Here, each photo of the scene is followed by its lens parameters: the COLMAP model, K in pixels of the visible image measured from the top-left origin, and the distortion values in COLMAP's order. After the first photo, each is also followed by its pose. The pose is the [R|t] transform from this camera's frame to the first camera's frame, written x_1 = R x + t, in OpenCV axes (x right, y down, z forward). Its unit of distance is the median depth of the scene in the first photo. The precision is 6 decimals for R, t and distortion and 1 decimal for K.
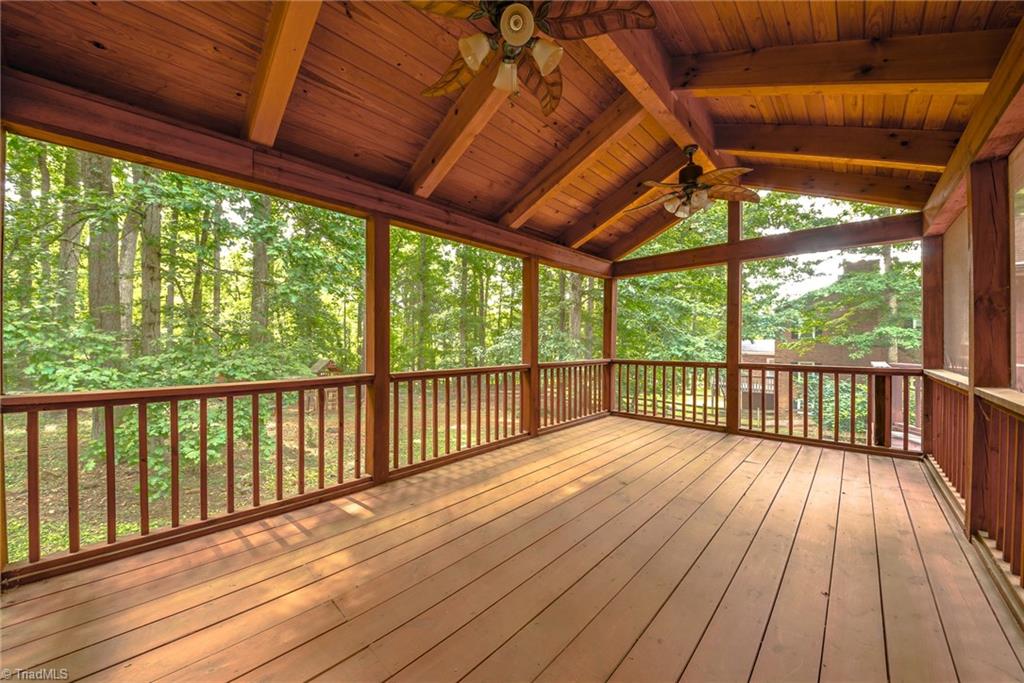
lens RADIAL K [[364.6, 0, 513.8], [0, 364.6, 343.4], [0, 0, 1]] dist [-0.001078, -0.000094]
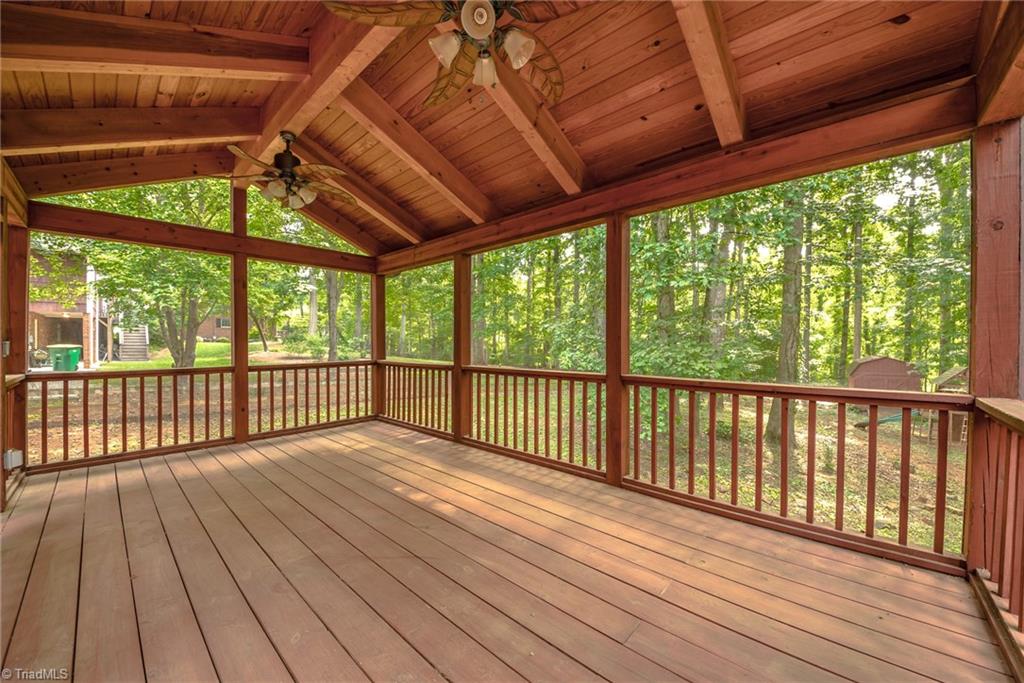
lens RADIAL K [[383.3, 0, 512.6], [0, 383.3, 341.9], [0, 0, 1]] dist [0.003149, -0.000019]
pose [[0.025959, 0.009832, -0.999615, 0.892710], [-0.006740, 0.999931, 0.009660, -0.015765], [0.999640, 0.006487, 0.026023, 0.929074]]
